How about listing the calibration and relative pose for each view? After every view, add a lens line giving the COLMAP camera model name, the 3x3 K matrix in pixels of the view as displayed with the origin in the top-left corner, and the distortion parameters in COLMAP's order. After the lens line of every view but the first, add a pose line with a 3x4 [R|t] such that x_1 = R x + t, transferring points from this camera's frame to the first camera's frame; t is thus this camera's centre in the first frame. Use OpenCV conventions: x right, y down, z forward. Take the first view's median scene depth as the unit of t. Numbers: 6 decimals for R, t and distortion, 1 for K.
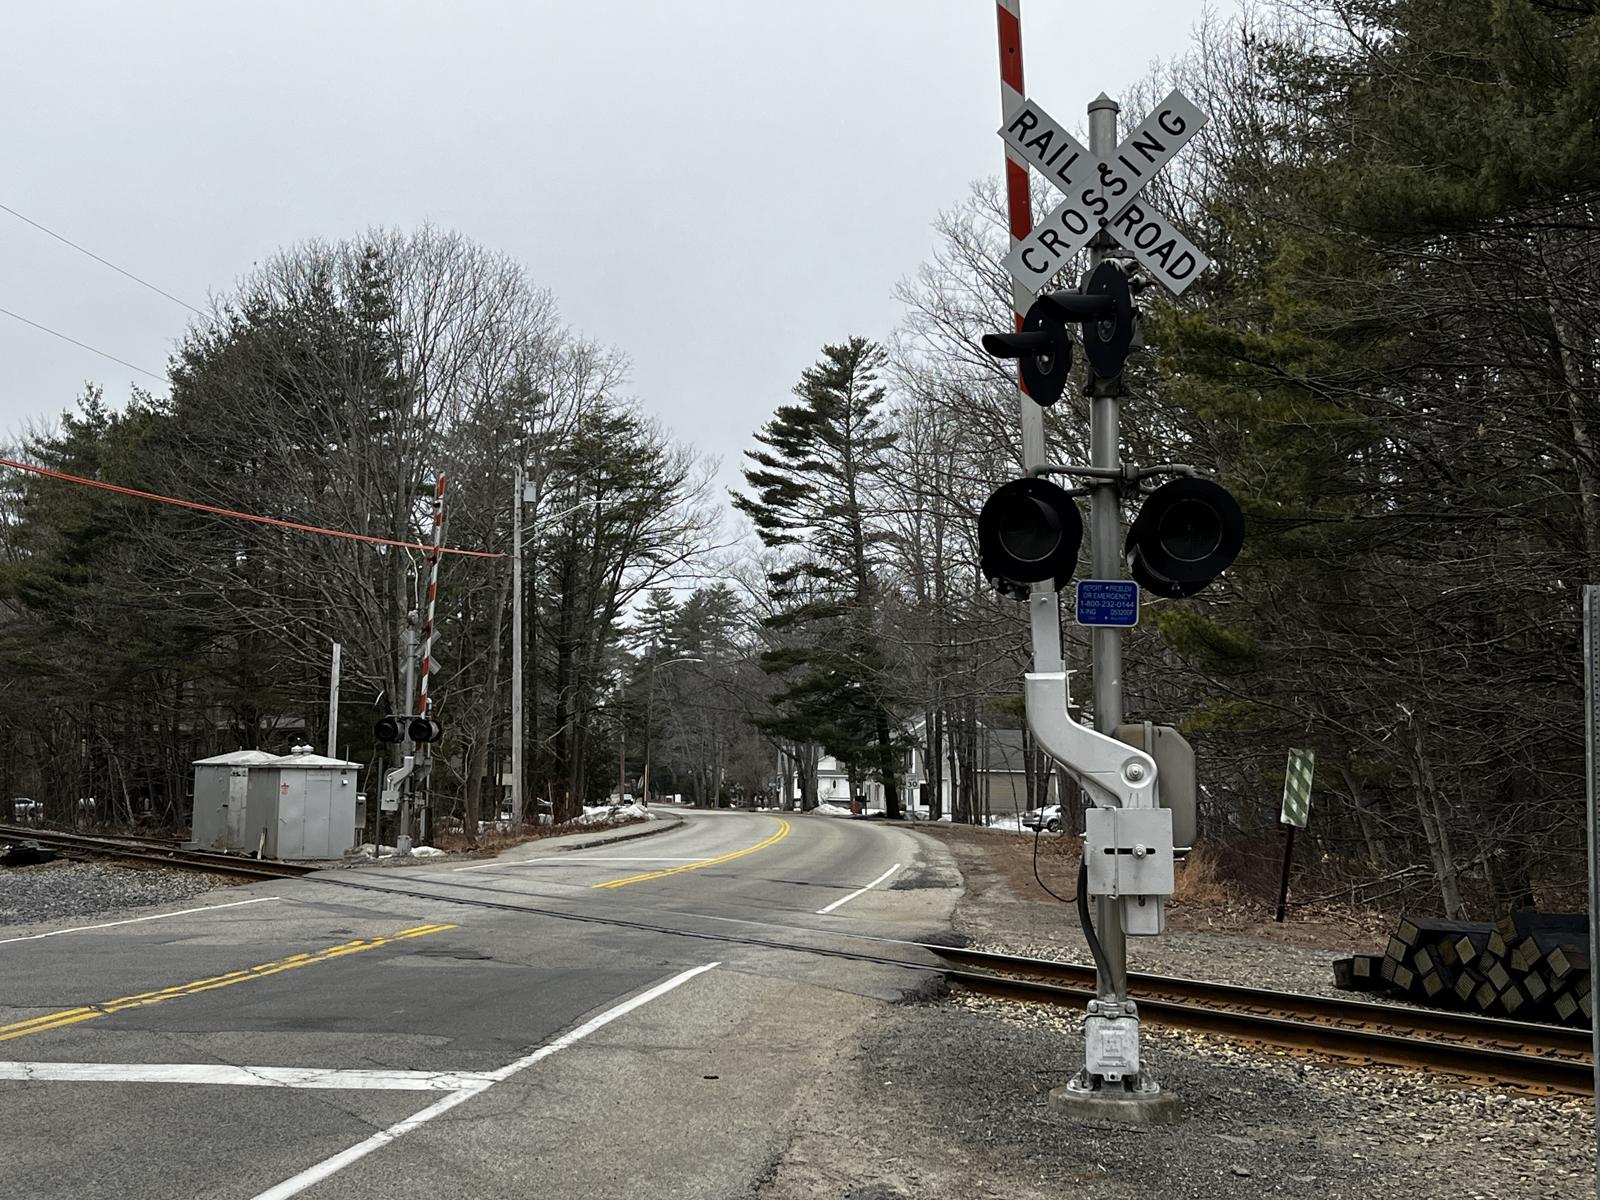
lens RADIAL K [[2042.9, 0, 805.9], [0, 2042.9, 579.0], [0, 0, 1]] dist [0.140866, -0.423679]
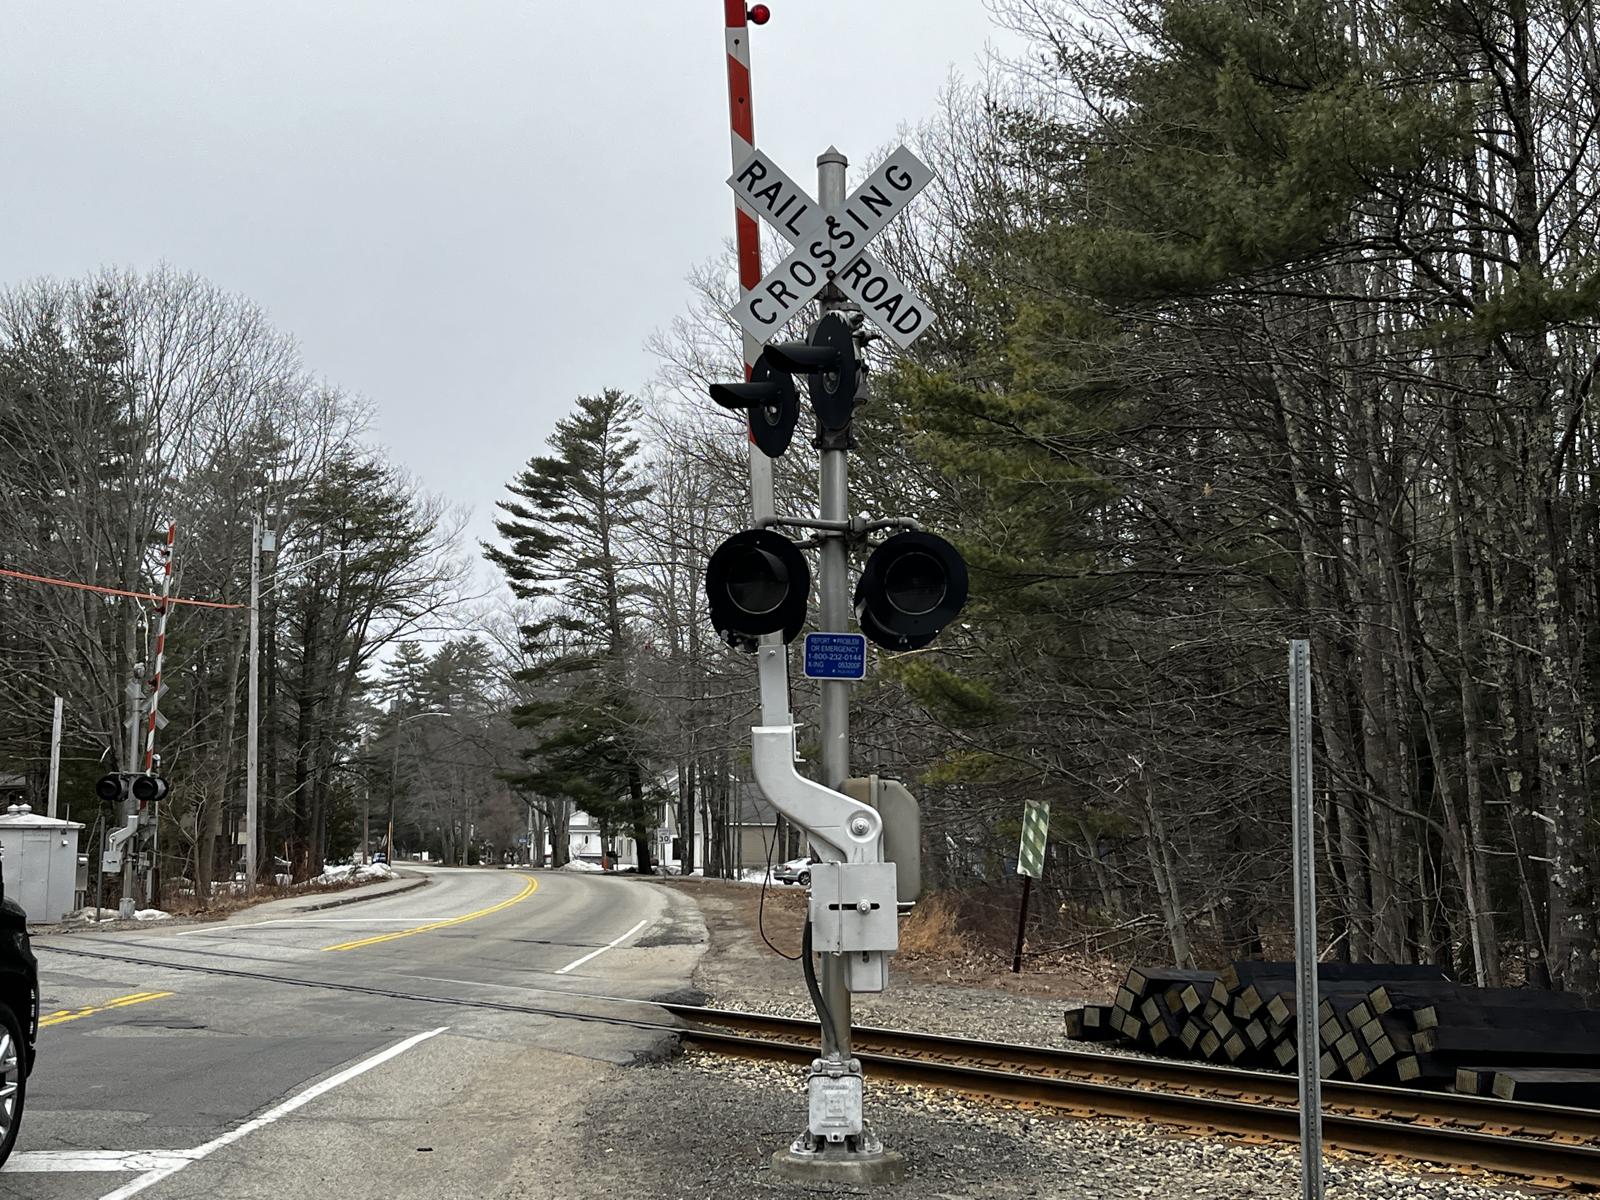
lens RADIAL K [[2042.9, 0, 805.9], [0, 2042.9, 579.0], [0, 0, 1]] dist [0.140866, -0.423679]
pose [[0.992917, 0.007035, 0.118600, 0.003501], [-0.003949, 0.999648, -0.026231, 0.000113], [-0.118743, 0.025576, 0.992596, 0.003695]]
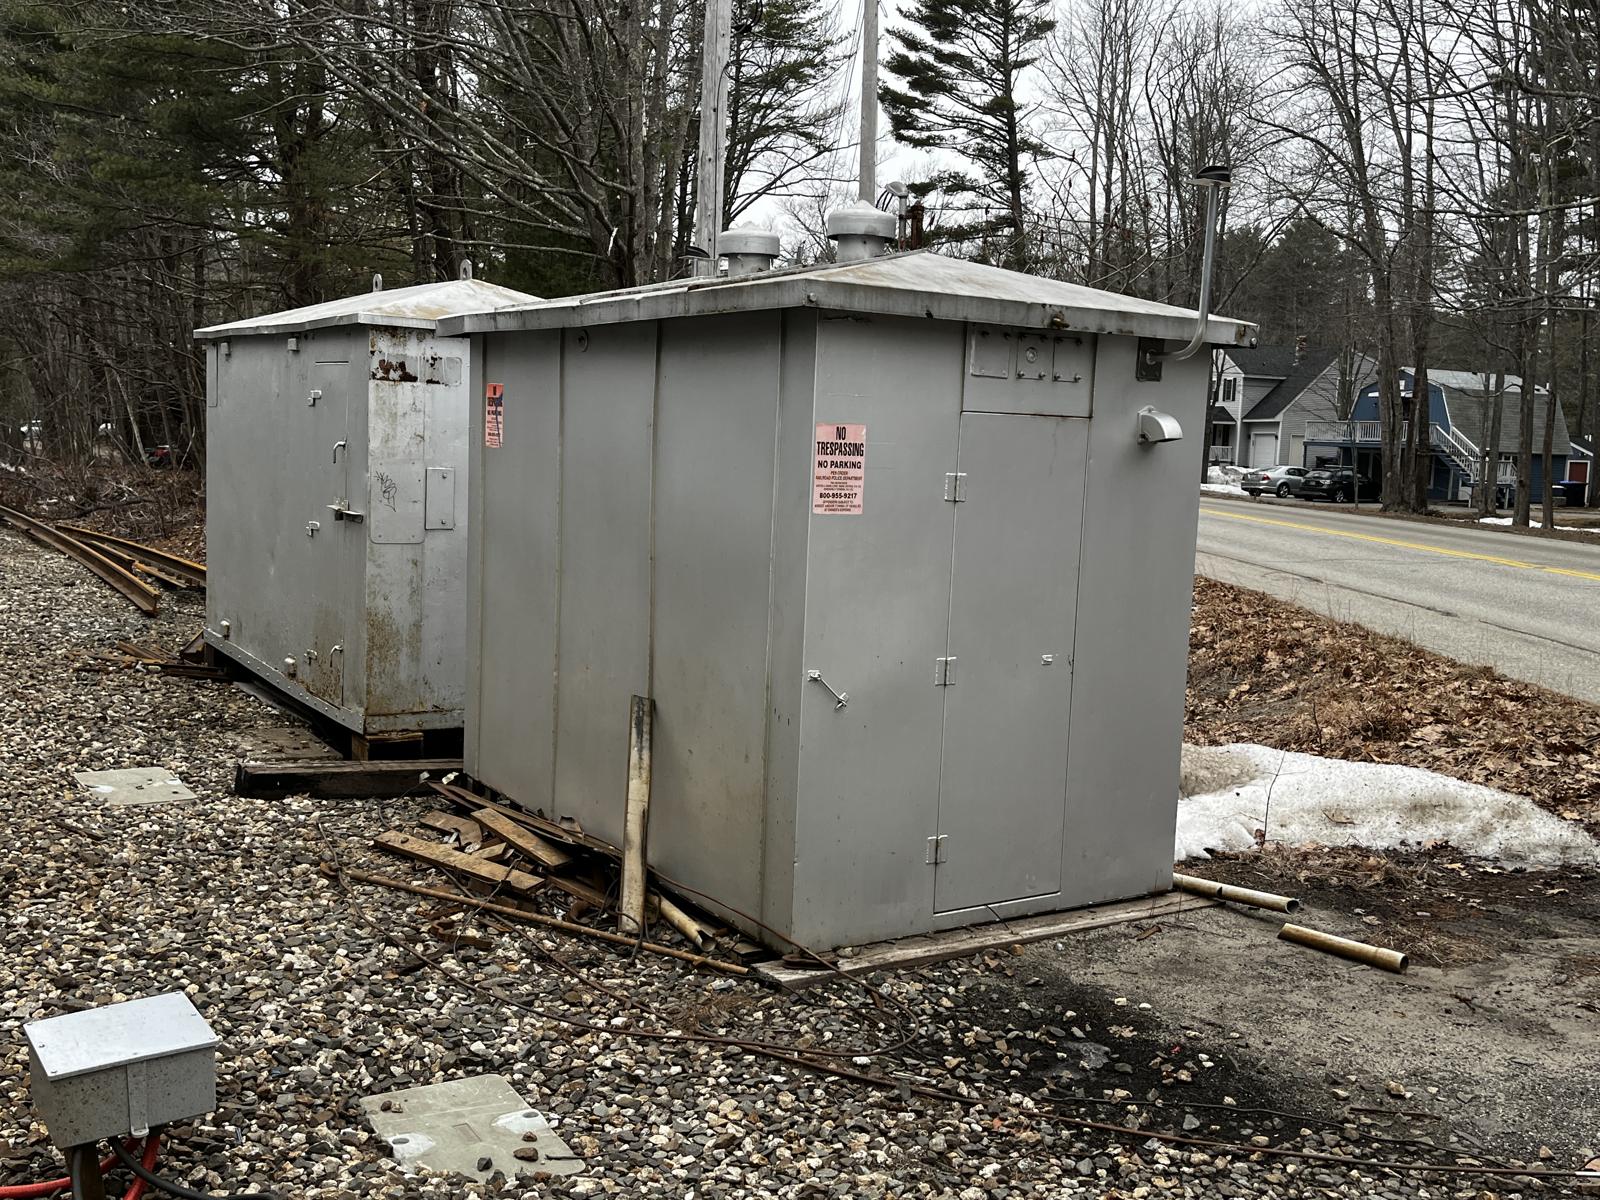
lens RADIAL K [[1487.3, 0, 800.0], [0, 1487.3, 600.0], [0, 0, 1]] dist [0.008677, 0.003872]
pose [[0.996997, 0.018057, 0.075308, -0.293491], [-0.033821, 0.976323, 0.213657, 0.099565], [-0.069667, -0.215562, 0.974002, 1.005059]]
